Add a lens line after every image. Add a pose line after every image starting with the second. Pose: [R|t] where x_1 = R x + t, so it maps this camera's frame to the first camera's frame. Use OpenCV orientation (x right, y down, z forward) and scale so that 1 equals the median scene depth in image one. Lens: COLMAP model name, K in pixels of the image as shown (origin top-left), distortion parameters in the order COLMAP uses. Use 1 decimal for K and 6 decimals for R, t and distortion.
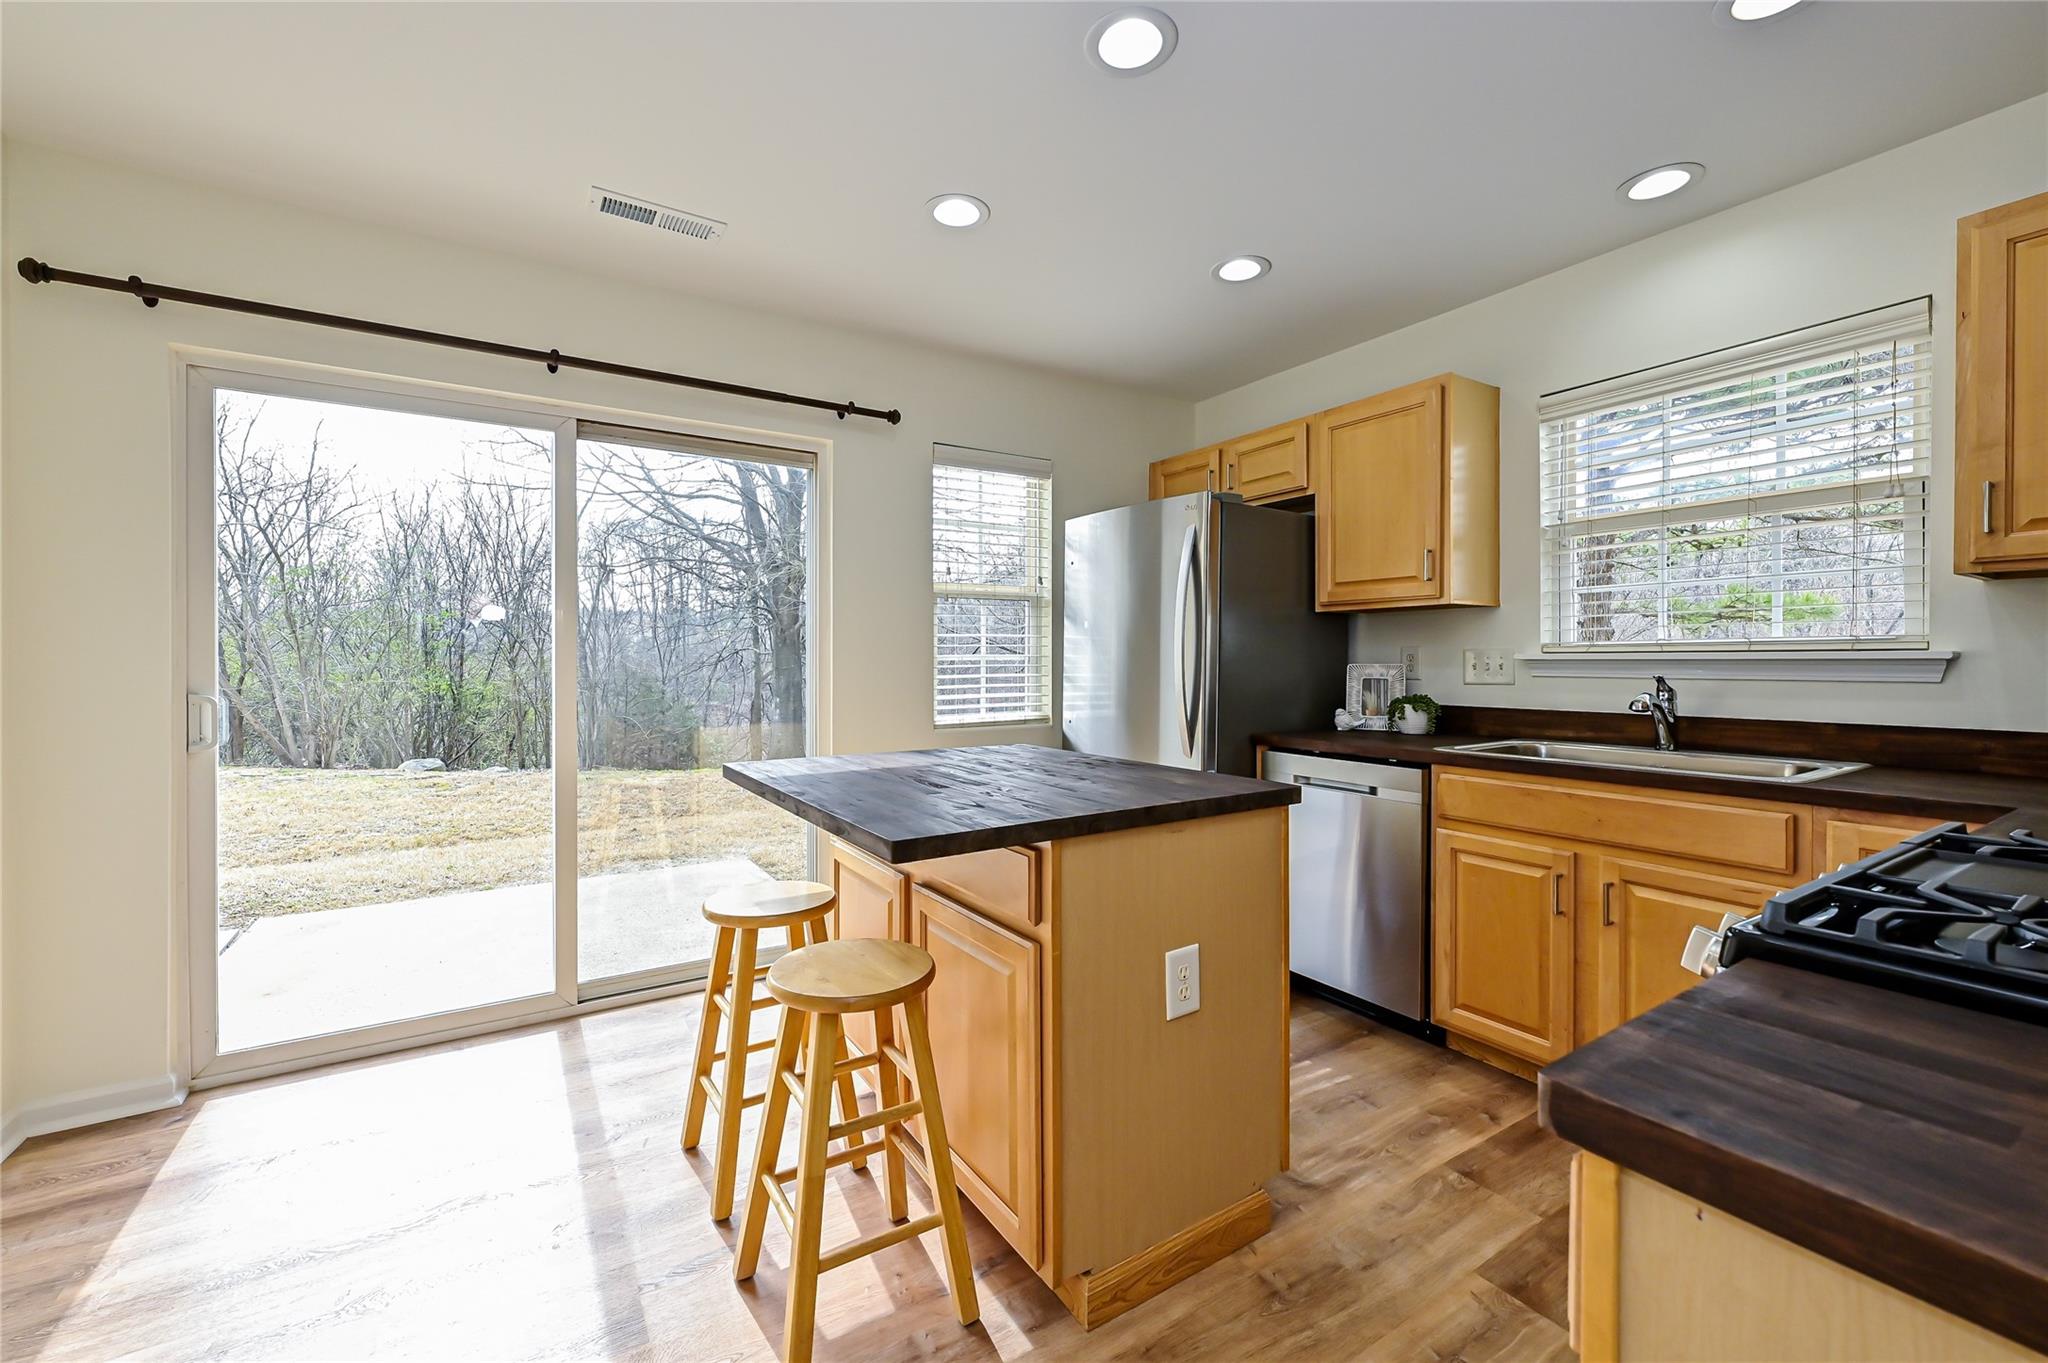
lens RADIAL K [[823.2, 0, 1024.8], [0, 823.2, 672.9], [0, 0, 1]] dist [-0.000078, -0.000512]
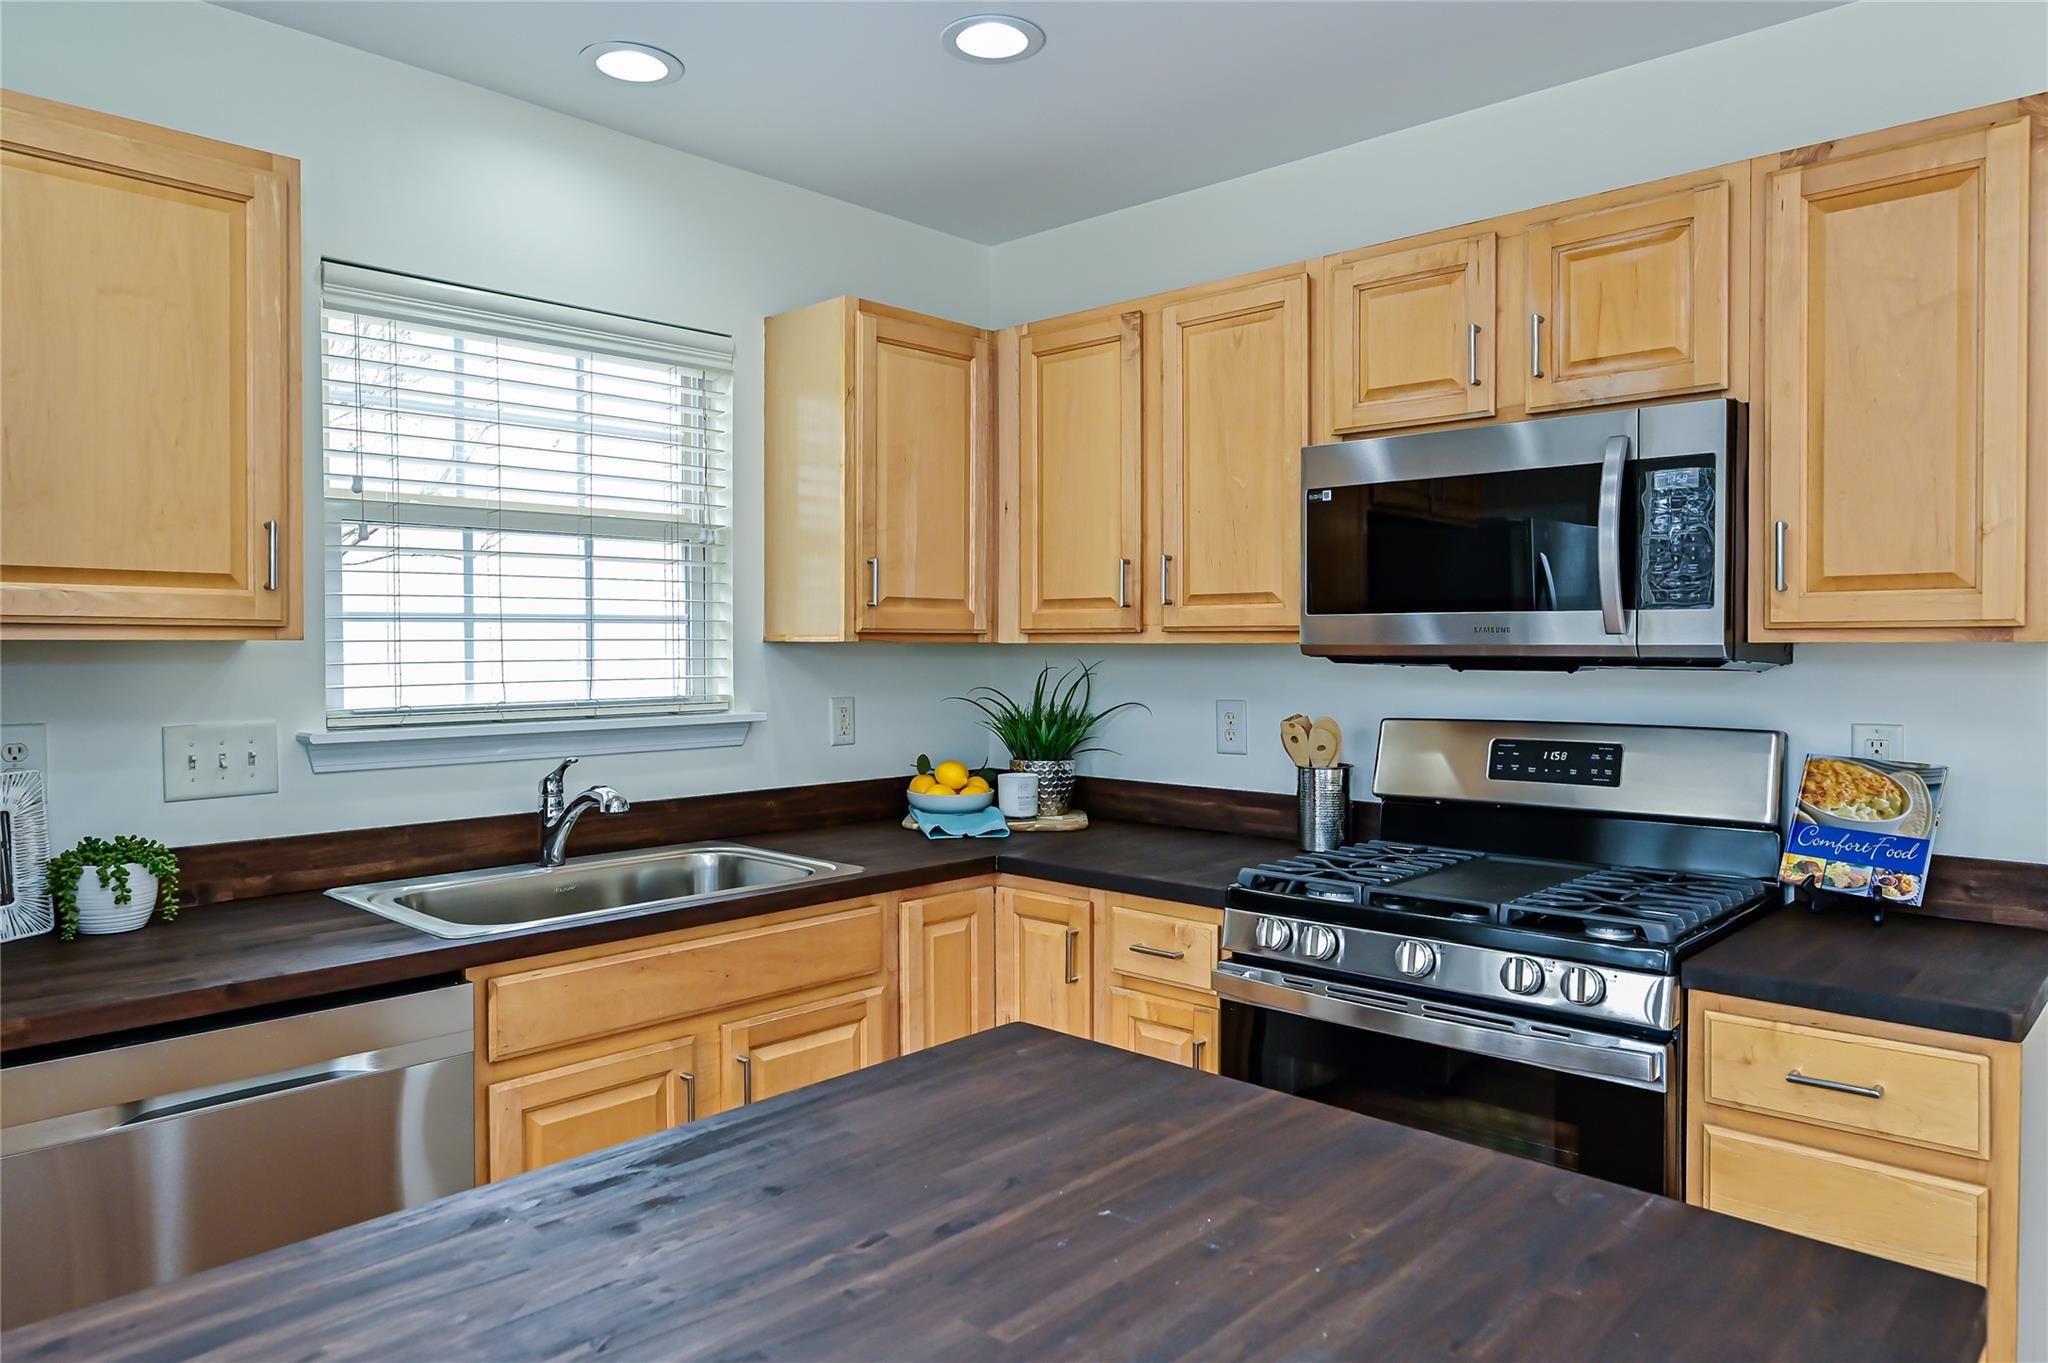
lens RADIAL K [[1327.0, 0, 1027.0], [0, 1327.0, 676.2], [0, 0, 1]] dist [0.004542, -0.003490]
pose [[-0.241374, -0.023363, 0.970151, -0.316312], [0.014891, 0.999503, 0.027775, -0.071807], [-0.970318, 0.021150, -0.240906, 0.708685]]
